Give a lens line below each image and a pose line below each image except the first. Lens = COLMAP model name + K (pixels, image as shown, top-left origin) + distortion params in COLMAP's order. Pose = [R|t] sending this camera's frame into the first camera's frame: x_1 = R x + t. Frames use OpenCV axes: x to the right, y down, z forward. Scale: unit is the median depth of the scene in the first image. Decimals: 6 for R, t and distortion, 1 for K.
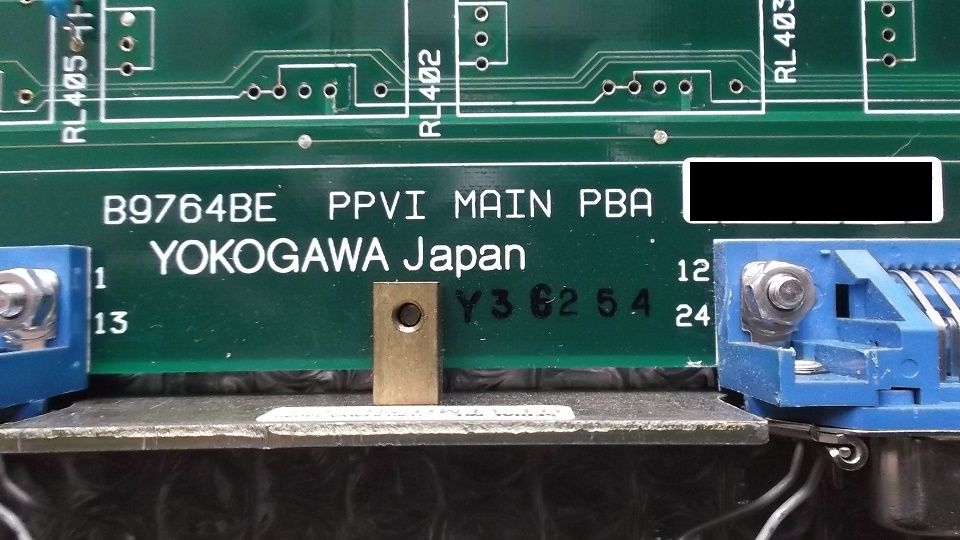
lens RADIAL K [[746.3, 0, 481.7], [0, 746.3, 256.7], [0, 0, 1]] dist [0.009671, -0.001711]
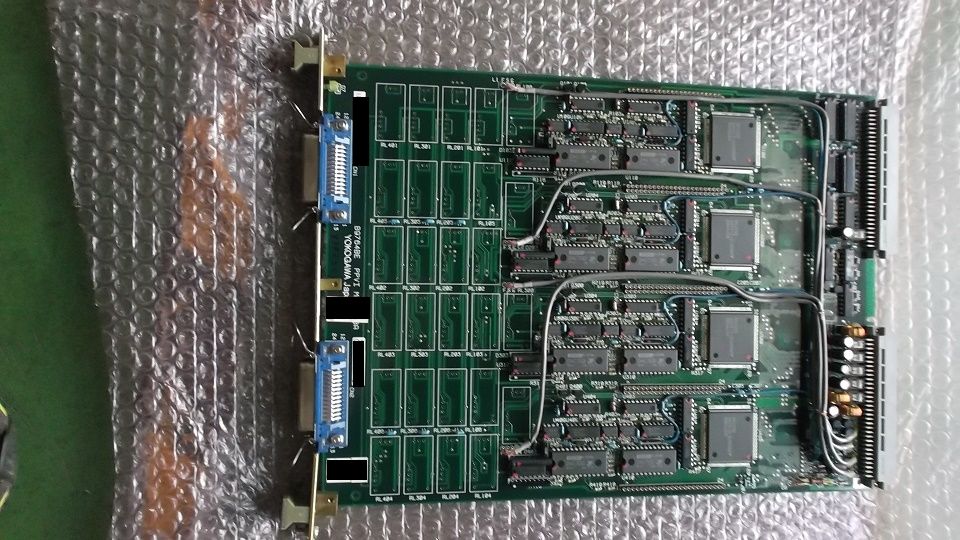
lens RADIAL K [[749.5, 0, 483.0], [0, 749.5, 274.6], [0, 0, 1]] dist [0.006325, -0.000670]
pose [[-0.029495, 0.999551, 0.005372, -0.215951], [-0.985263, -0.028166, -0.168712, -0.053614], [-0.168485, -0.010269, 0.985651, -4.406267]]
